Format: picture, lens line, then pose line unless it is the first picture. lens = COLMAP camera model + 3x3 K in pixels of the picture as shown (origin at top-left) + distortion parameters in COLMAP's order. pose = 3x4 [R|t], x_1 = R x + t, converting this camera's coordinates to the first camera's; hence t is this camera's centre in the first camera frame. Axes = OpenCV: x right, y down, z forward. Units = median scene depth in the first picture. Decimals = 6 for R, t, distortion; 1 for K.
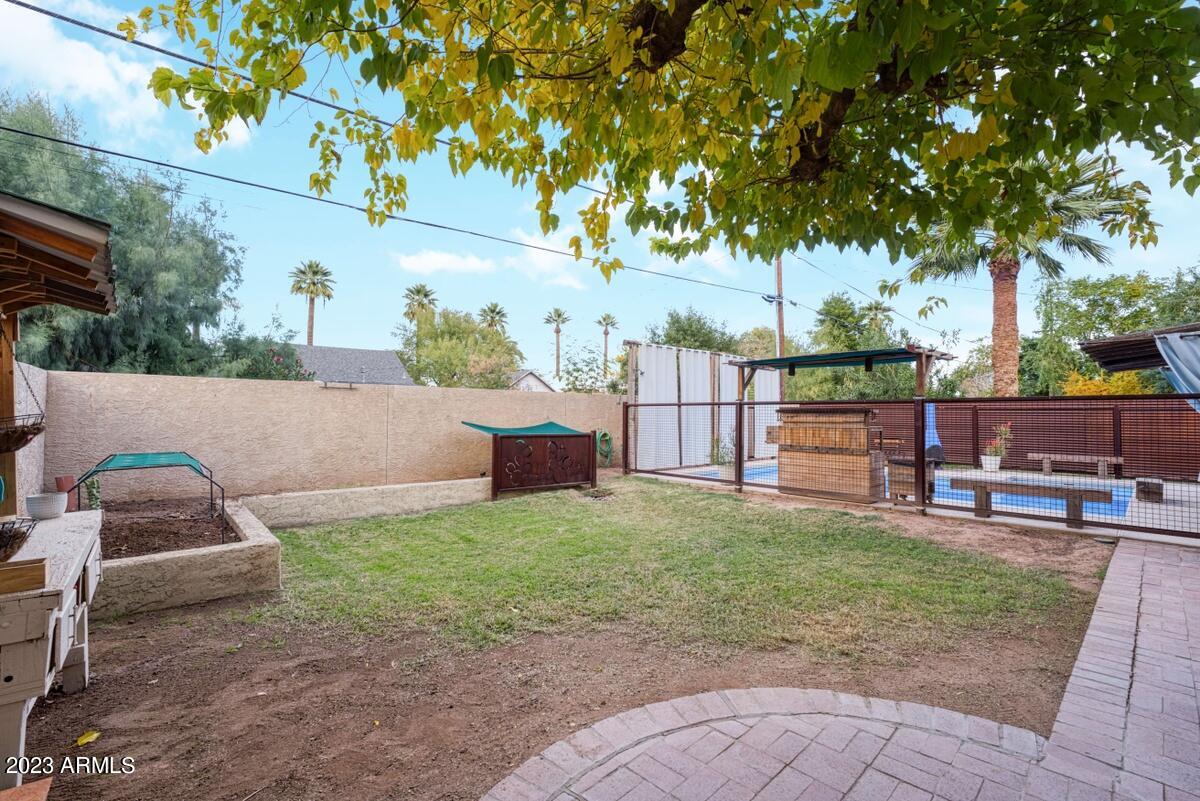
lens RADIAL K [[535.9, 0, 600.0], [0, 535.9, 400.5], [0, 0, 1]] dist [-0.000075, 0.000003]
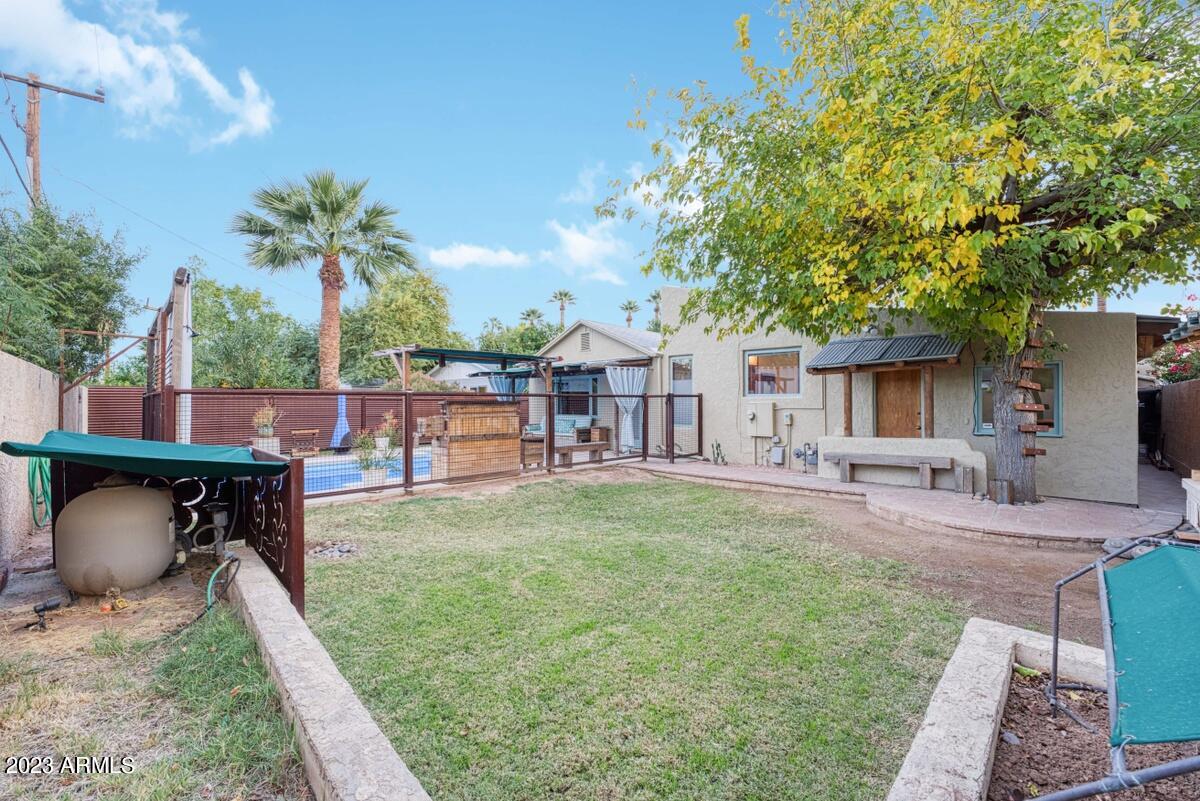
lens RADIAL K [[473.1, 0, 600.0], [0, 473.1, 400.5], [0, 0, 1]] dist [0.000111, 0.000001]
pose [[-0.023759, -0.003088, 0.999713, -0.597260], [-0.010545, 0.999940, 0.002838, 0.010724], [-0.999662, -0.010475, -0.023790, 0.798700]]
